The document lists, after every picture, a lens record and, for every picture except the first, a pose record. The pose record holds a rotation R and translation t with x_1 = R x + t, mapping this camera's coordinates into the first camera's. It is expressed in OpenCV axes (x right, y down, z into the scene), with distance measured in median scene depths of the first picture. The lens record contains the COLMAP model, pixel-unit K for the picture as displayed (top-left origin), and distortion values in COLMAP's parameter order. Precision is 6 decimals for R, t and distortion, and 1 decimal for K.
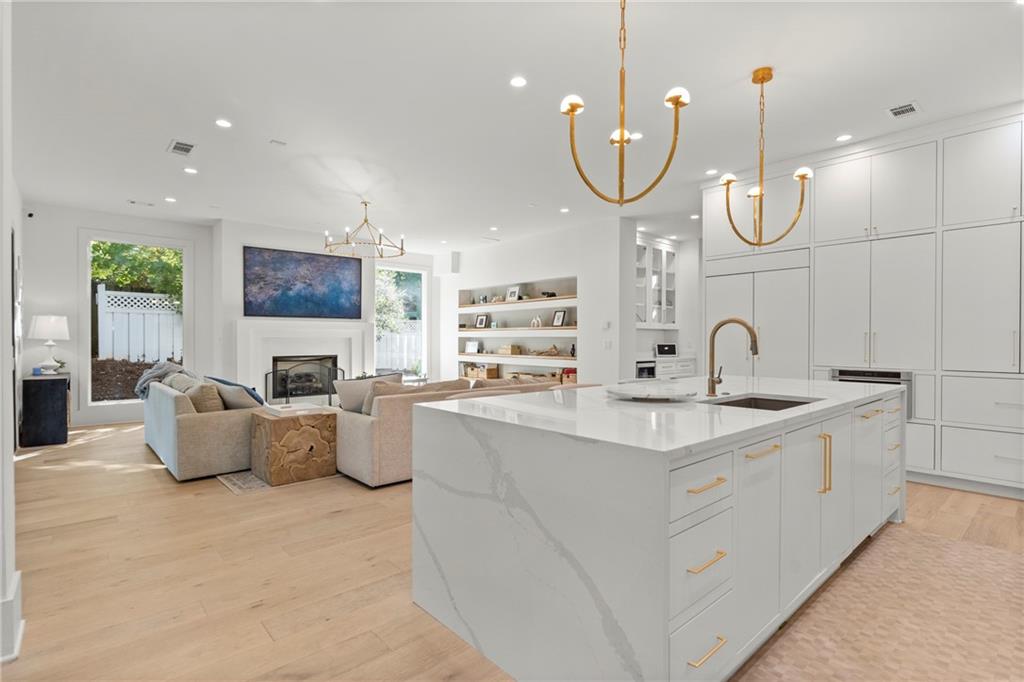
lens RADIAL K [[496.3, 0, 514.8], [0, 496.3, 340.6], [0, 0, 1]] dist [-0.000770, 0.000501]
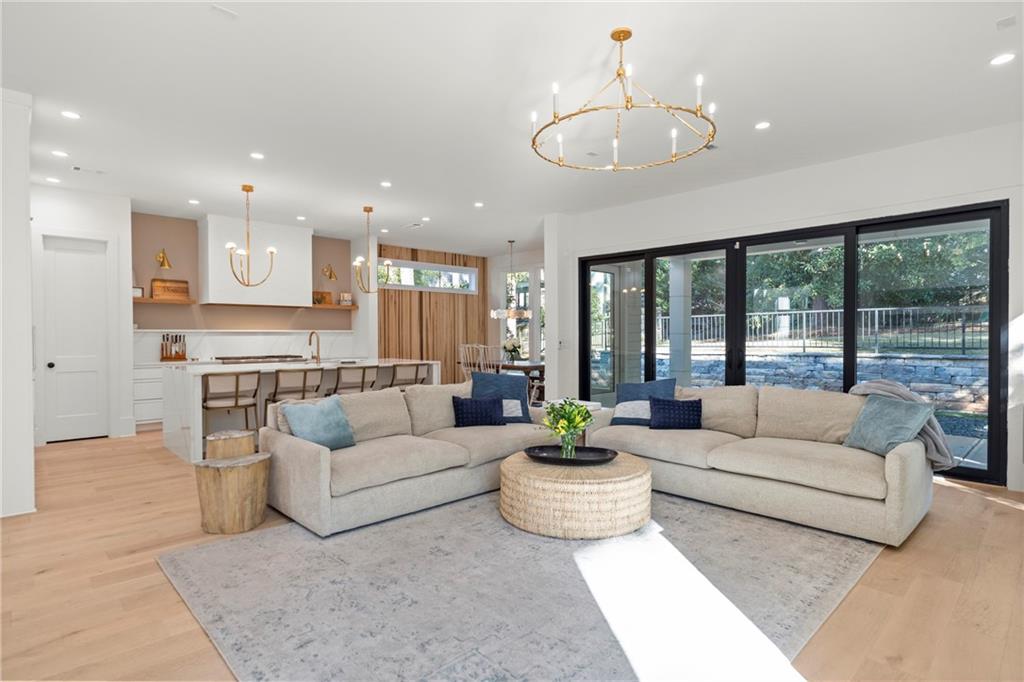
lens RADIAL K [[529.3, 0, 513.2], [0, 529.3, 346.4], [0, 0, 1]] dist [-0.000055, -0.000230]
pose [[-0.999534, -0.000121, -0.030527, -0.159716], [-0.000934, 0.999645, 0.026616, -0.012136], [0.030513, 0.026632, -0.999180, 1.218461]]
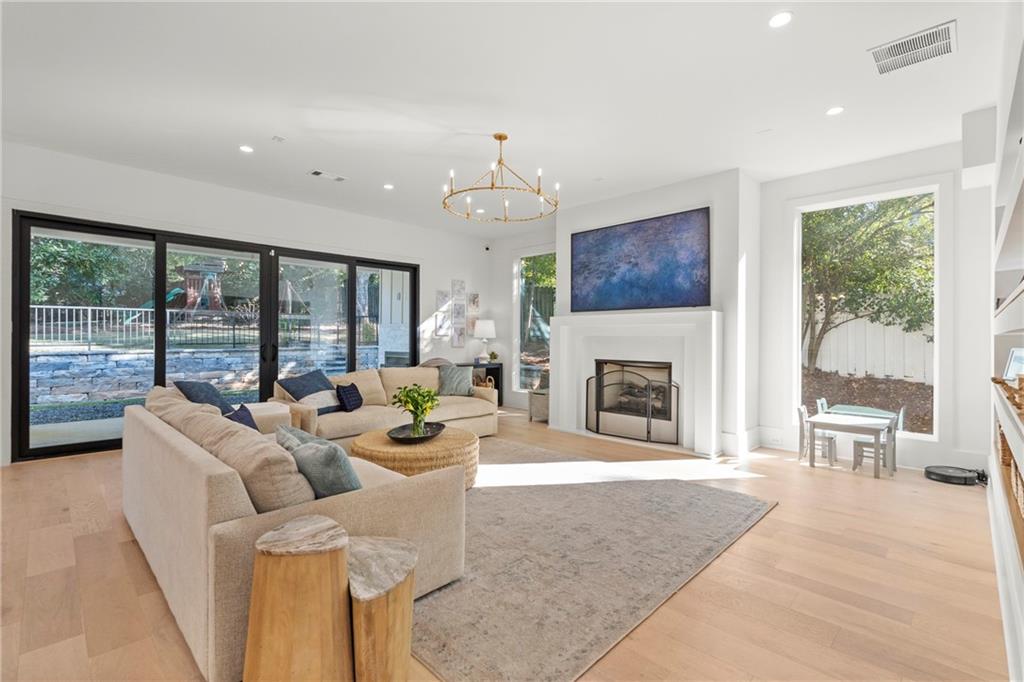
lens RADIAL K [[463.1, 0, 512.0], [0, 463.1, 341.0], [0, 0, 1]] dist [-0.002196, -0.000316]
pose [[0.060944, 0.007546, -0.998113, 0.272023], [-0.009887, 0.999927, 0.006956, -0.002360], [0.998092, 0.009444, 0.061014, 0.812490]]
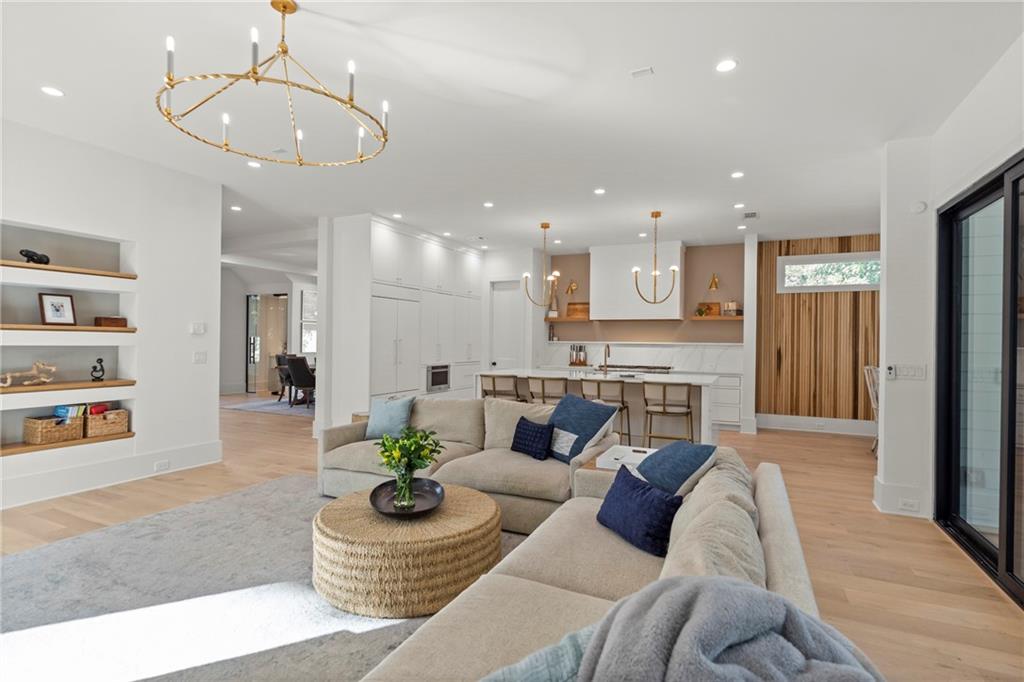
lens RADIAL K [[496.3, 0, 514.8], [0, 496.3, 340.6], [0, 0, 1]] dist [-0.000770, 0.000501]
pose [[-0.389152, -0.004287, 0.921164, -0.597468], [-0.008340, 0.999965, 0.001131, -0.018365], [-0.921136, -0.007242, -0.389174, 0.815323]]
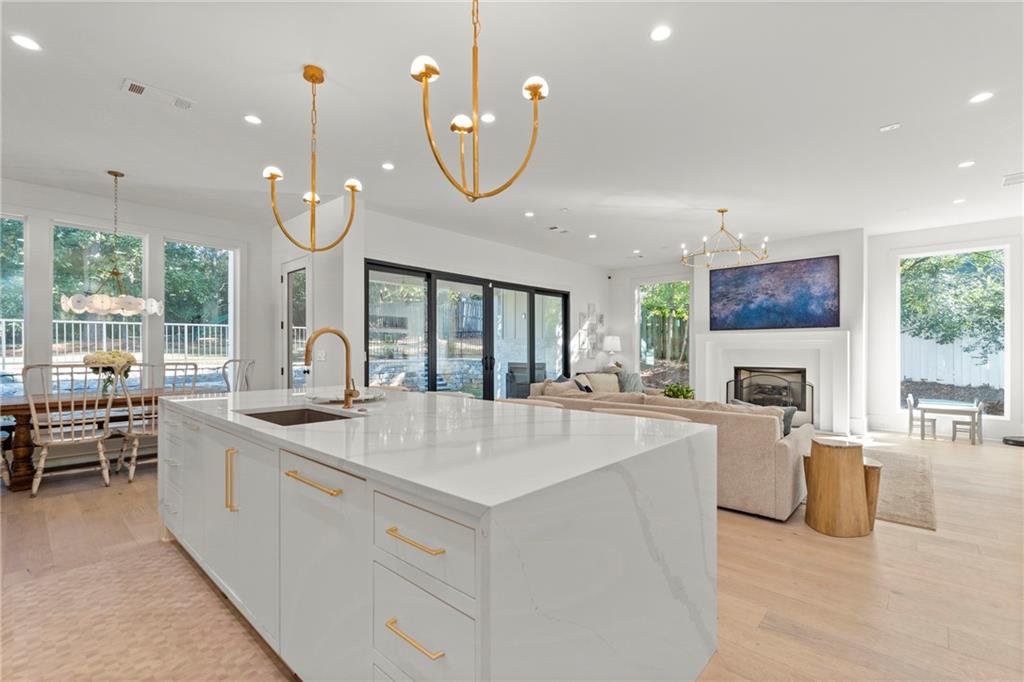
lens RADIAL K [[455.1, 0, 513.3], [0, 455.1, 353.0], [0, 0, 1]] dist [-0.001678, -0.000636]
pose [[0.104768, 0.006550, -0.994475, 0.445923], [-0.005094, 0.999969, 0.006050, -0.001449], [0.994484, 0.004432, 0.104798, 0.416906]]
